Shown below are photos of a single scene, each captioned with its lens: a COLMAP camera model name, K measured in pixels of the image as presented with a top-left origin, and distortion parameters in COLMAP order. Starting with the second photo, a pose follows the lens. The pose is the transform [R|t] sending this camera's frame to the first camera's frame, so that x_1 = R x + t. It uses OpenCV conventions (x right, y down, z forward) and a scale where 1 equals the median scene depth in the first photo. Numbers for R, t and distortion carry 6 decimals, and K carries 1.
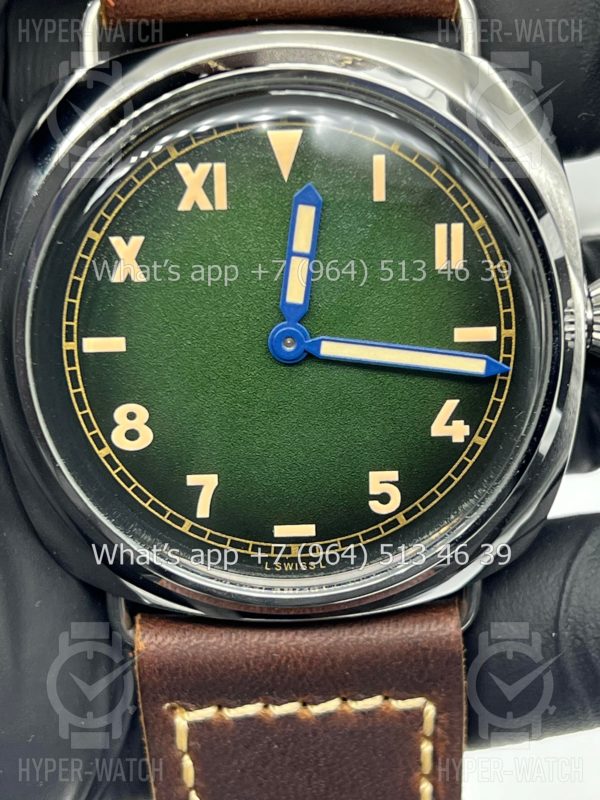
lens RADIAL K [[1913.0, 0, 290.3], [0, 1913.0, 438.4], [0, 0, 1]] dist [-0.010194, 0.887286]
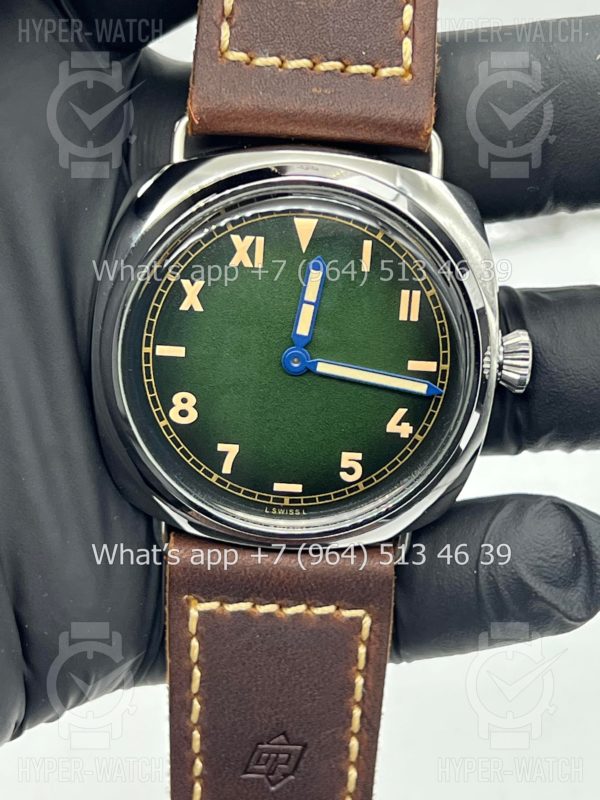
lens RADIAL K [[1760.1, 0, 289.4], [0, 1760.1, 378.1], [0, 0, 1]] dist [-0.079972, 14.300599]
pose [[0.996039, 0.087974, 0.012947, -0.021654], [-0.087958, 0.996123, -0.001825, -0.033325], [-0.013057, 0.000679, 0.999915, -0.351077]]
